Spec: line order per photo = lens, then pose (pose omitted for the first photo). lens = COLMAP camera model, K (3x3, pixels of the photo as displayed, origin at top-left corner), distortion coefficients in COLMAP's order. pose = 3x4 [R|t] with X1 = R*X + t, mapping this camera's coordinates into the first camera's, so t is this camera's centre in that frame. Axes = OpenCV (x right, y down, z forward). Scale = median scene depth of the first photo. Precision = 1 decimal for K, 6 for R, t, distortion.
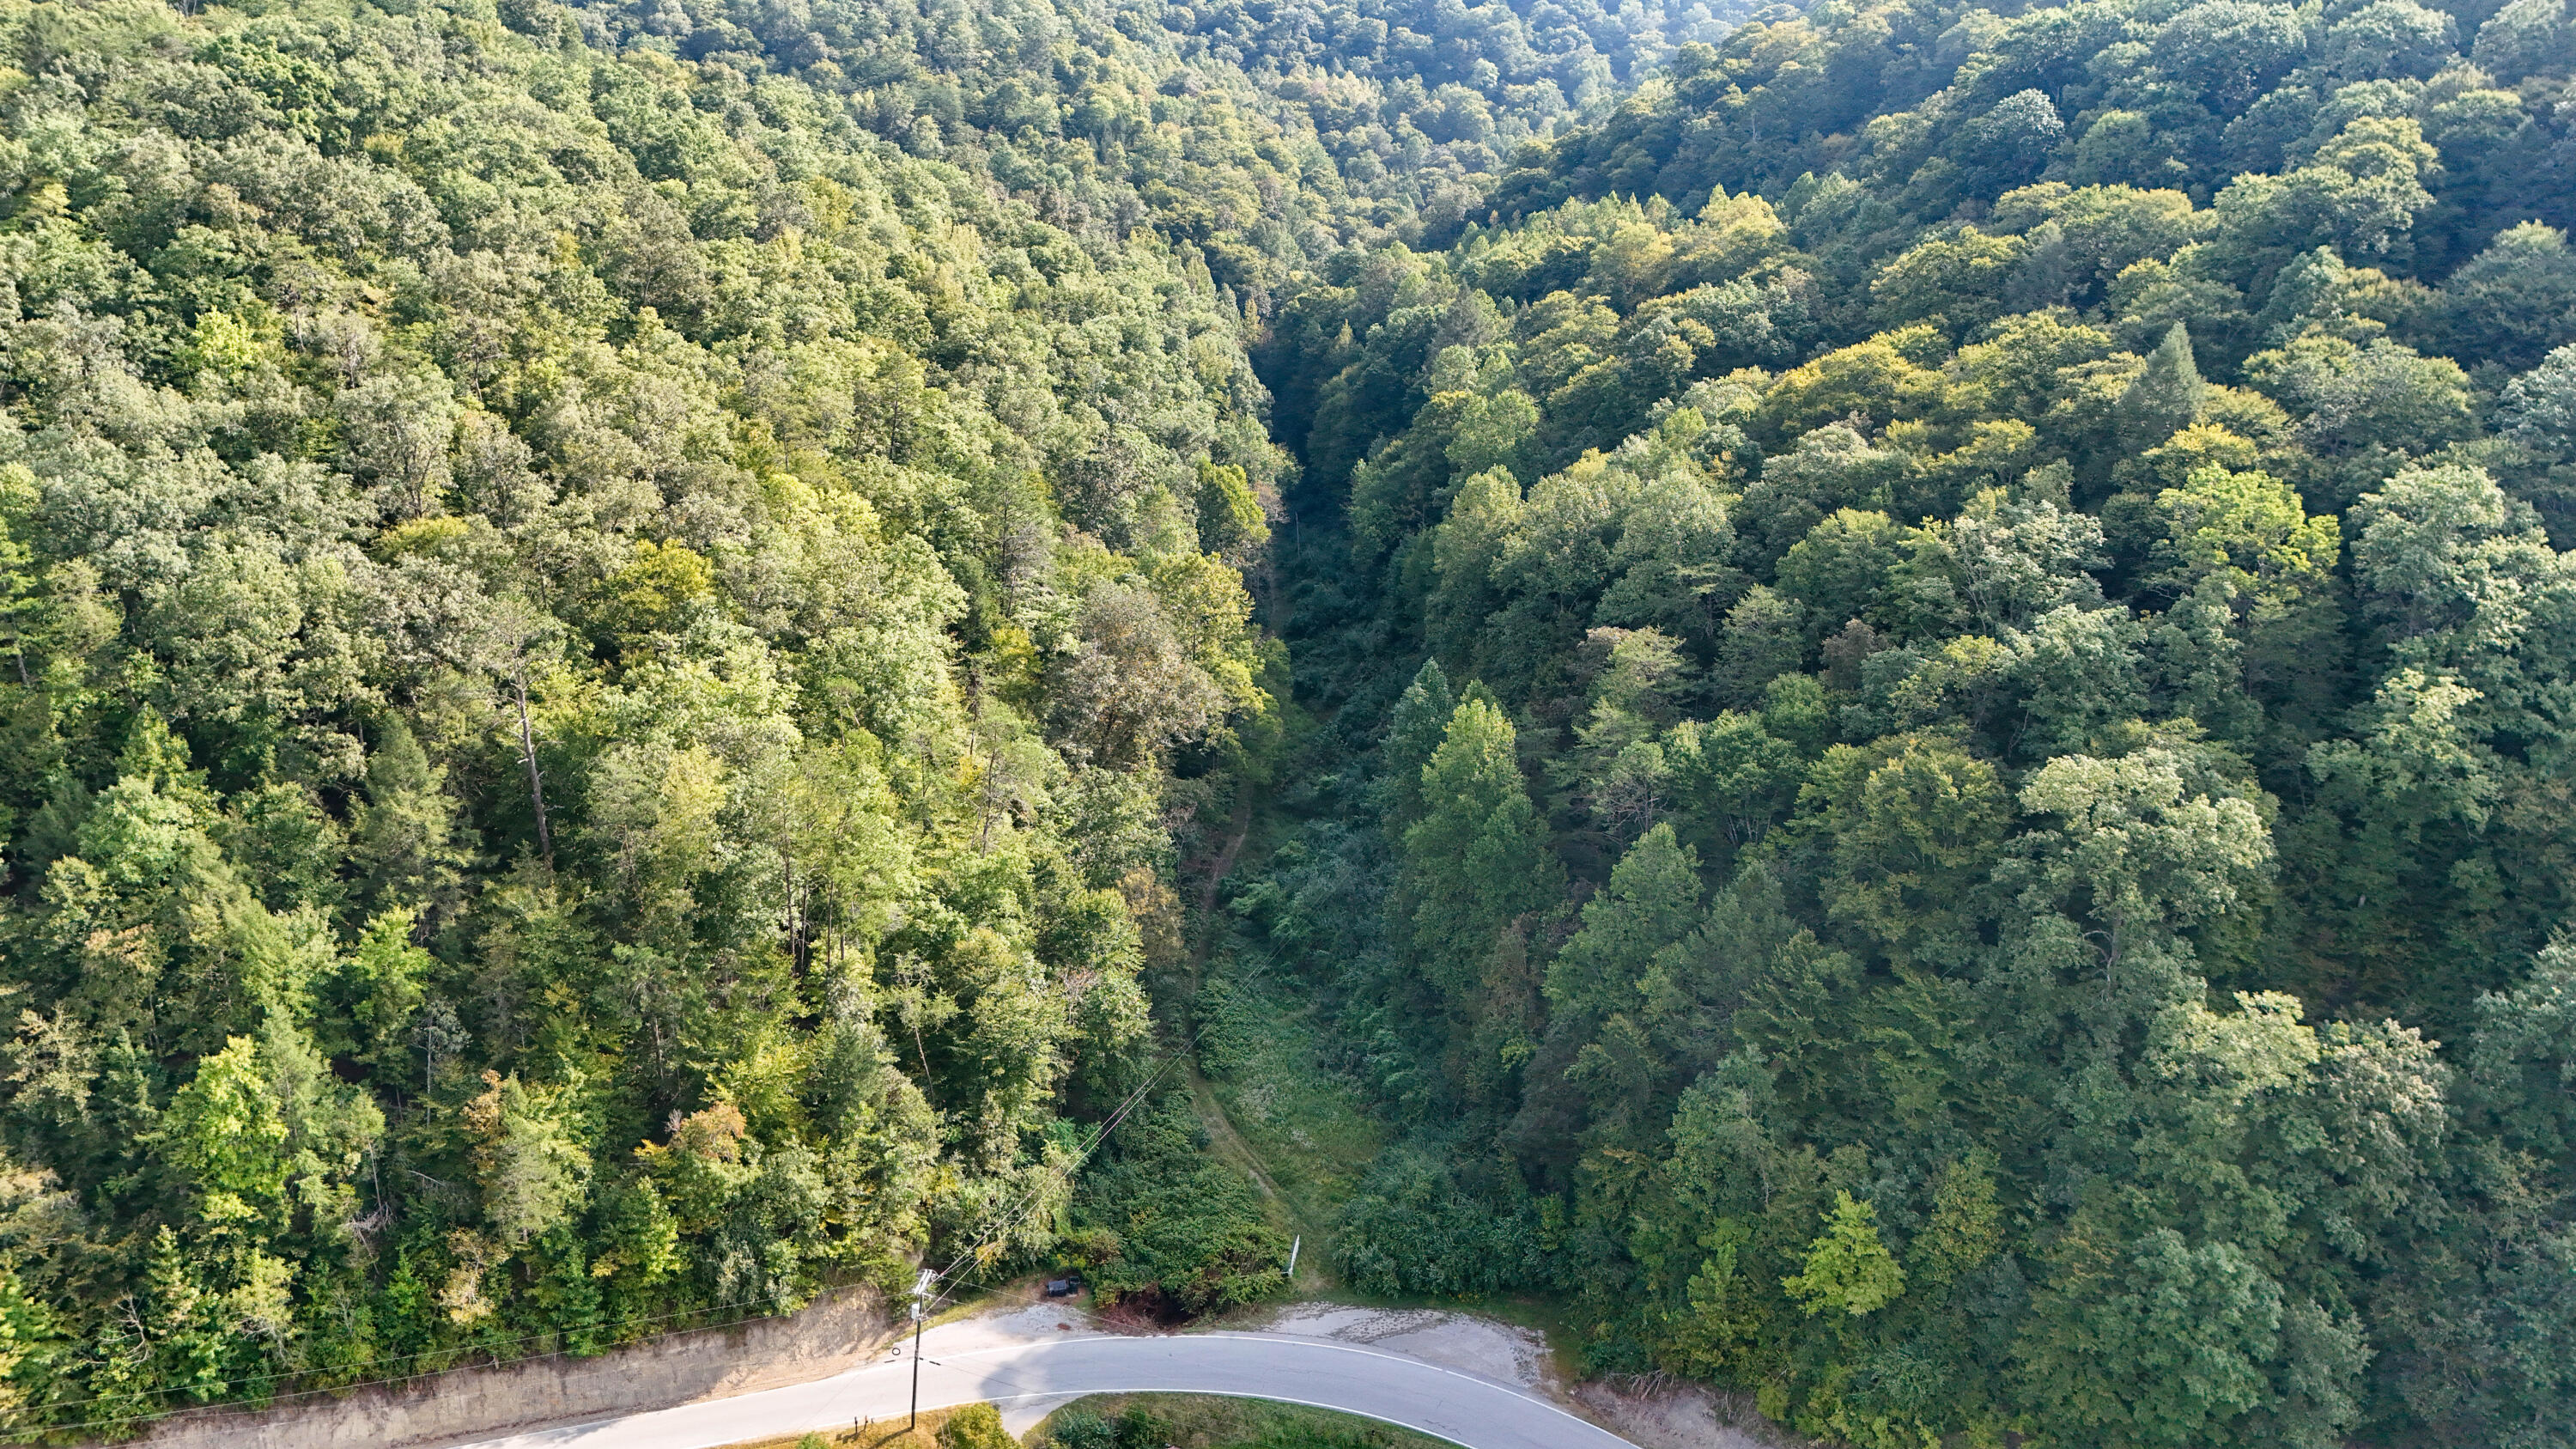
lens RADIAL K [[1900.4, 0, 1283.2], [0, 1900.4, 739.9], [0, 0, 1]] dist [0.044122, -0.040045]
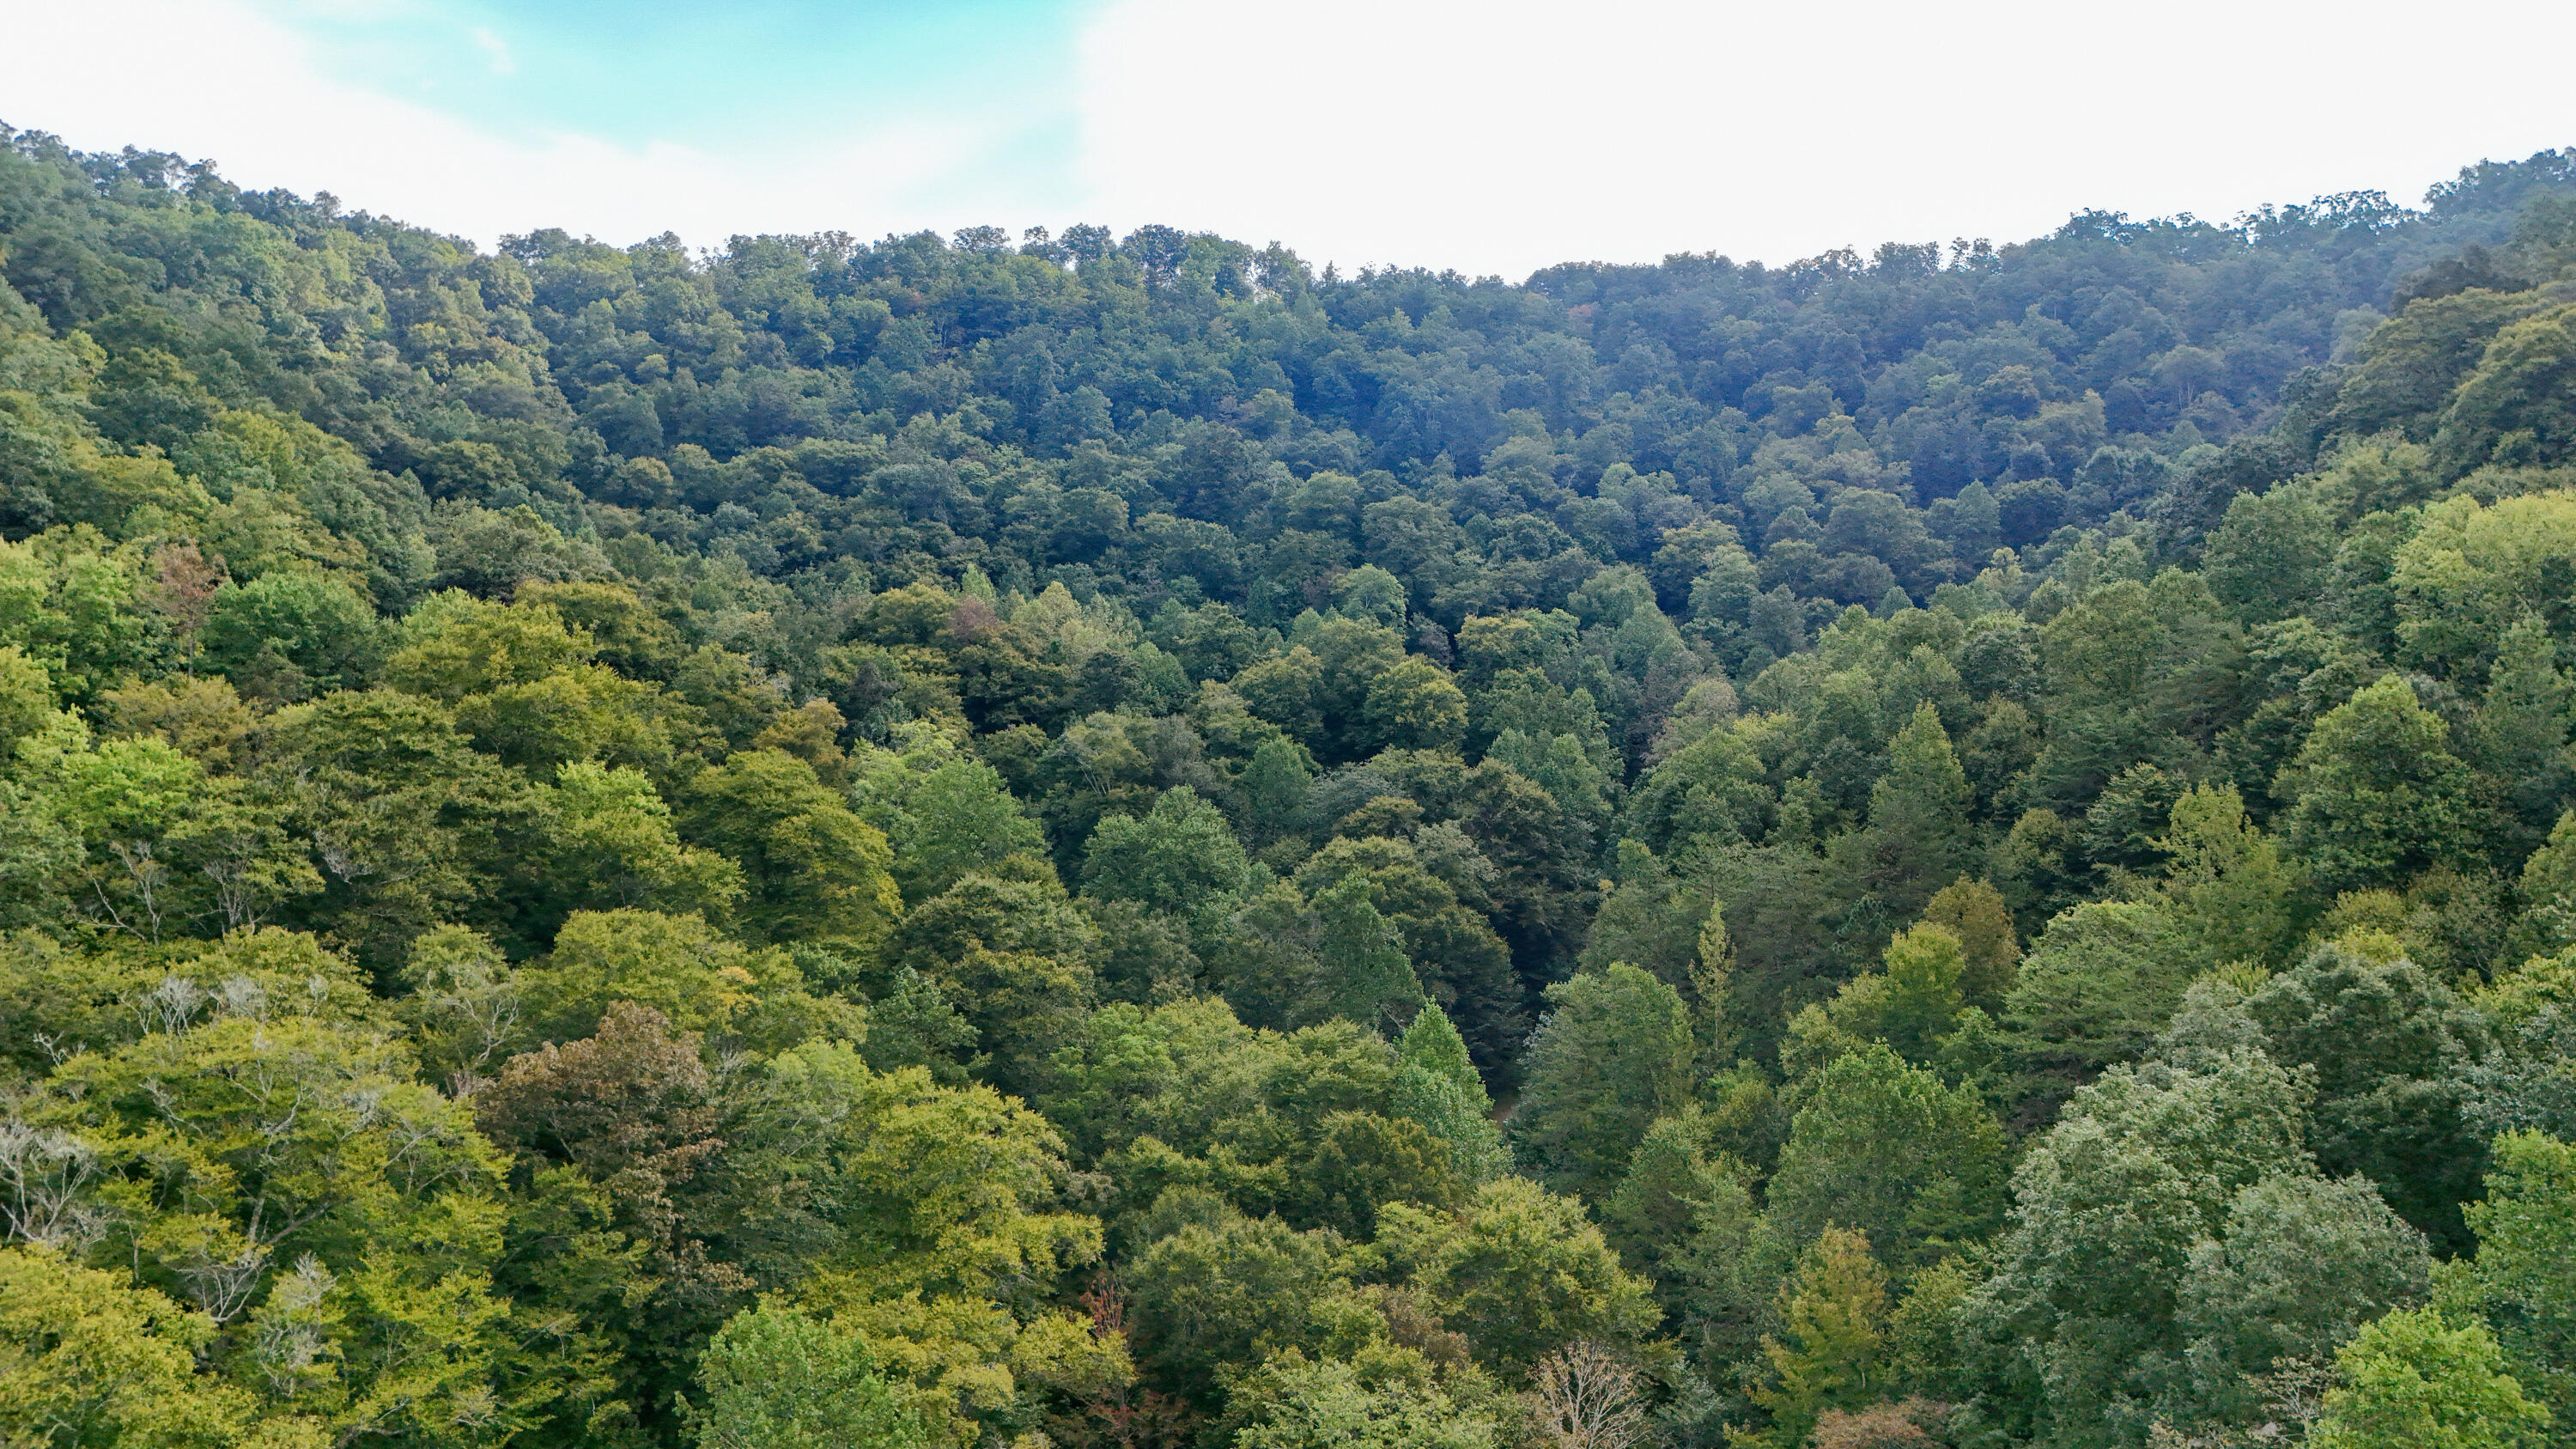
lens RADIAL K [[1900.4, 0, 1289.8], [0, 1900.4, 727.7], [0, 0, 1]] dist [0.044122, -0.040045]
pose [[0.981967, -0.007759, 0.188891, 0.008891], [0.066069, 0.950240, -0.304432, -0.207447], [-0.177130, 0.311423, 0.933617, 0.659520]]
